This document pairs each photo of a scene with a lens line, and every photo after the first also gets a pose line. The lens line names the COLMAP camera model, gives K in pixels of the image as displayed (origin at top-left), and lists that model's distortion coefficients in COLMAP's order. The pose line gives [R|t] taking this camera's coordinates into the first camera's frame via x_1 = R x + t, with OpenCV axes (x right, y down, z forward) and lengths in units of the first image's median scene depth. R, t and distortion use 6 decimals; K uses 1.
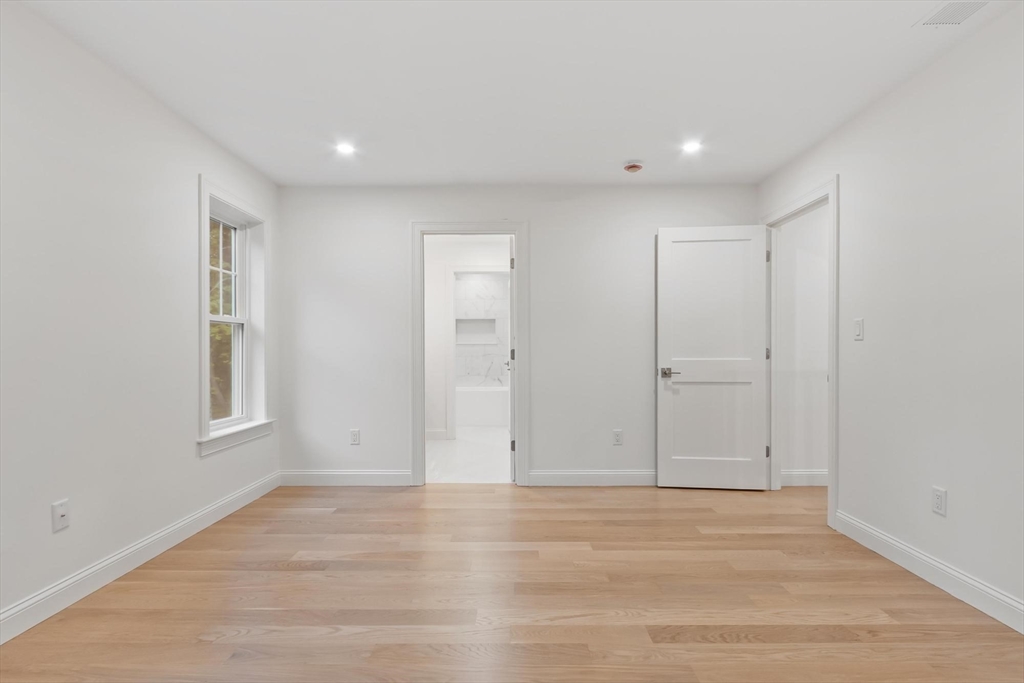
lens RADIAL K [[528.1, 0, 510.1], [0, 528.1, 346.1], [0, 0, 1]] dist [0.010192, -0.004316]
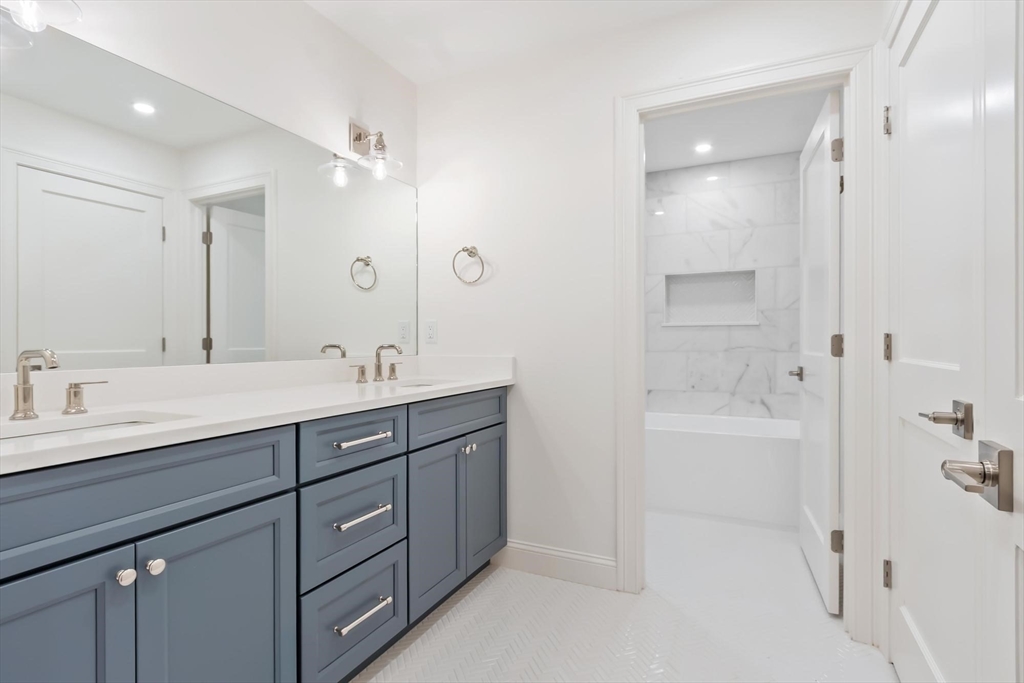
lens RADIAL K [[528.1, 0, 514.5], [0, 528.1, 338.2], [0, 0, 1]] dist [0.010192, -0.004316]
pose [[0.910877, 0.002981, -0.412667, -0.028393], [0.000570, 0.999964, 0.008481, 0.003755], [0.412677, -0.007961, 0.910843, 0.494391]]
